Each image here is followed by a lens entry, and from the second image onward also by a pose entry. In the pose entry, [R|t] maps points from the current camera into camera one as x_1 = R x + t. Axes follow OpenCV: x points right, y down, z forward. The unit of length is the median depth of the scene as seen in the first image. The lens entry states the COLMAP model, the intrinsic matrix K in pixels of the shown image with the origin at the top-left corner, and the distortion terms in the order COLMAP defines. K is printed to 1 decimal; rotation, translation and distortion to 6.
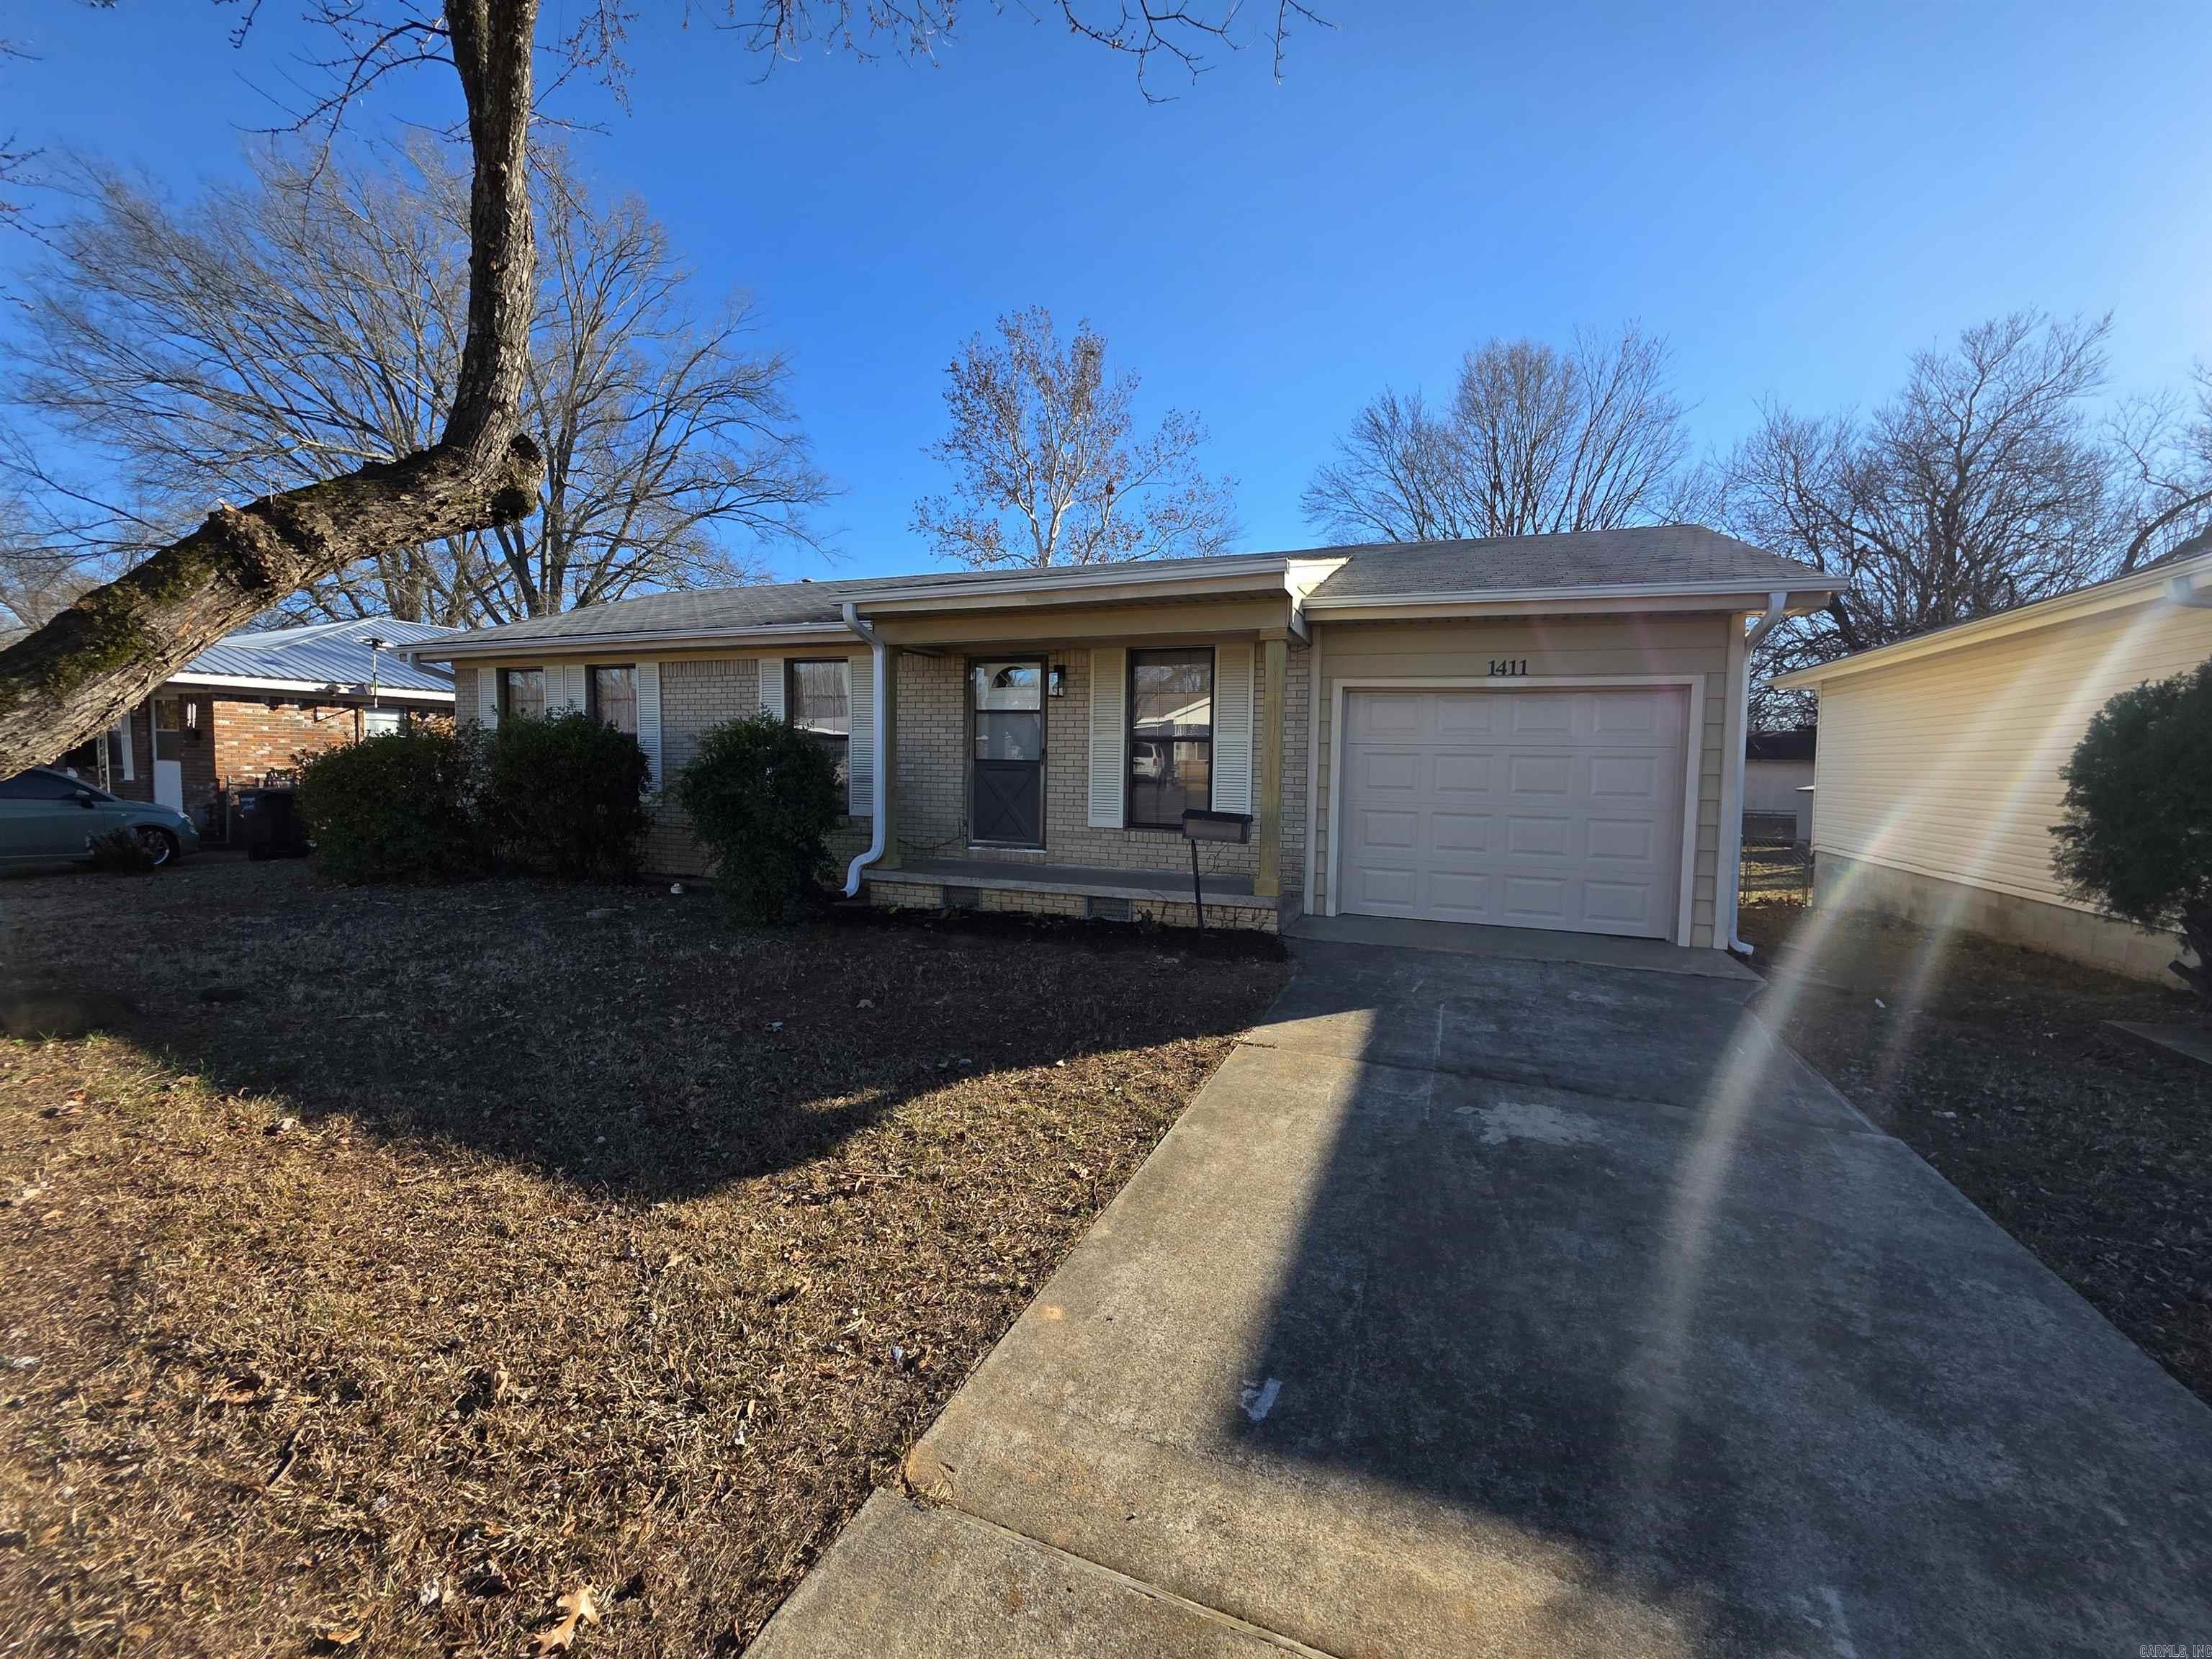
lens RADIAL K [[891.2, 0, 1115.2], [0, 891.2, 809.1], [0, 0, 1]] dist [0.005742, -0.000058]
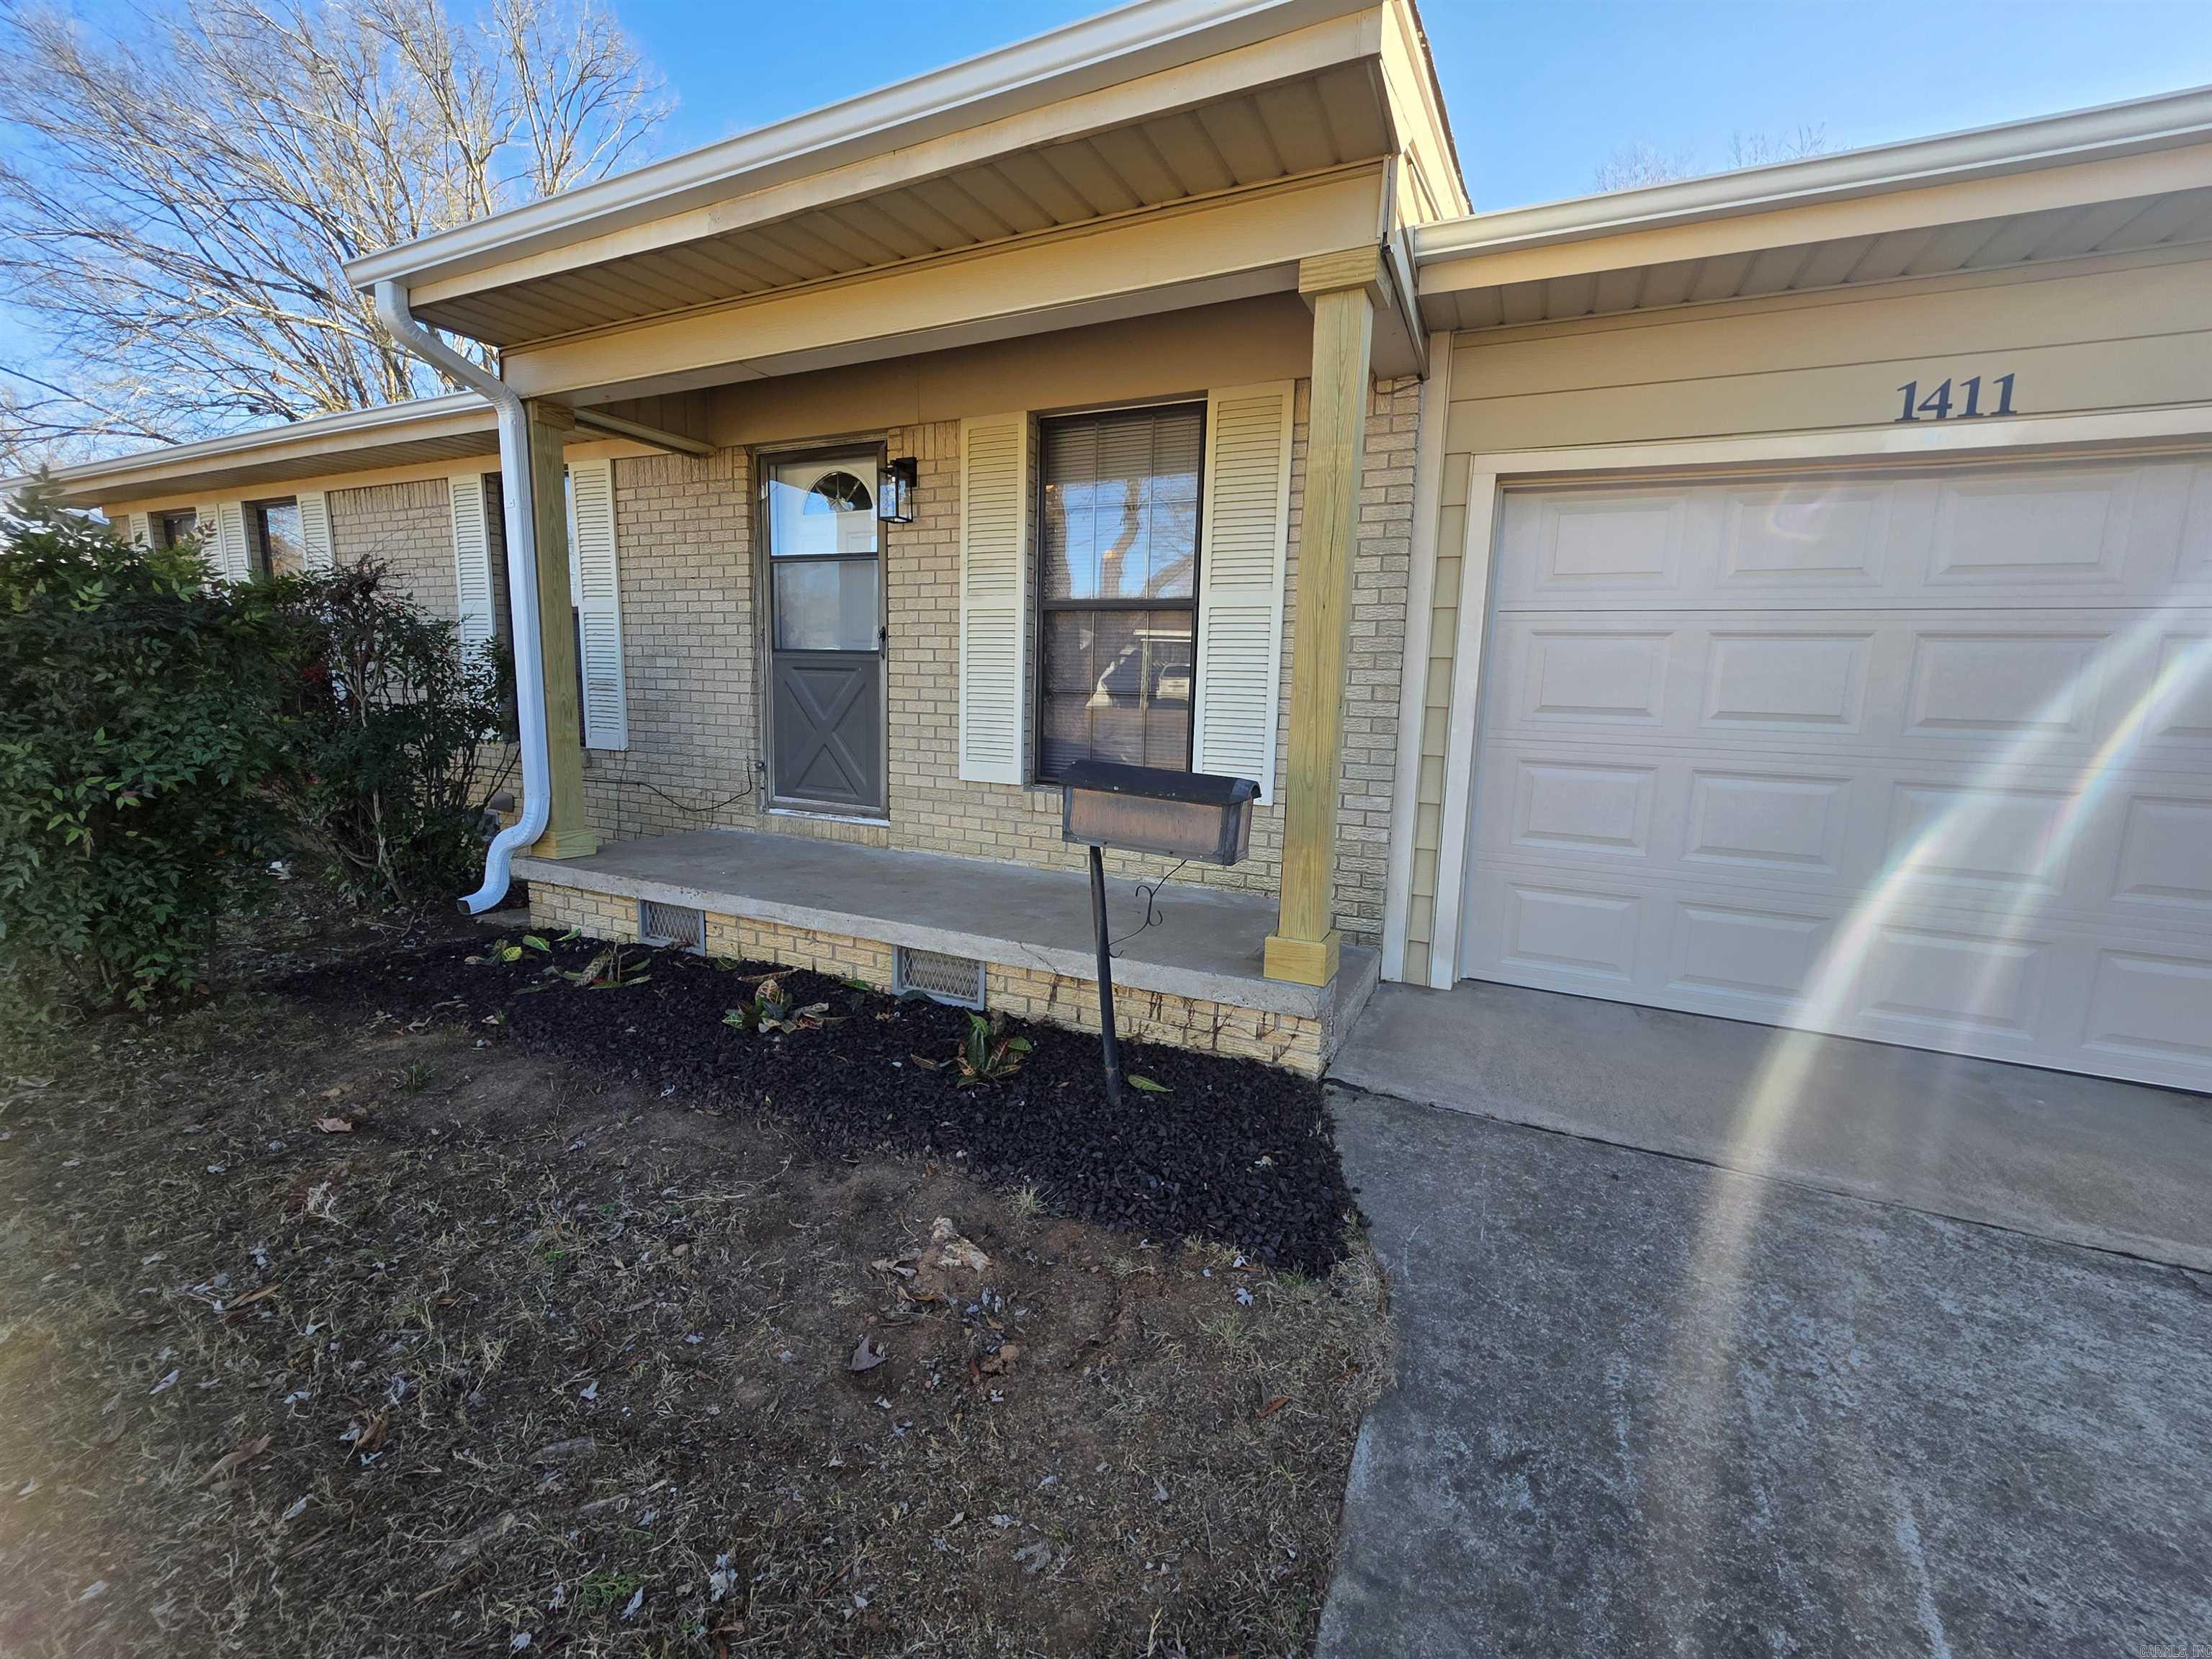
lens RADIAL K [[913.5, 0, 1105.7], [0, 913.5, 821.2], [0, 0, 1]] dist [0.009837, 0.000123]
pose [[0.997711, 0.020017, -0.064599, 0.096489], [-0.013676, 0.995177, 0.097141, -0.009987], [0.066232, -0.096035, 0.993172, 0.521078]]
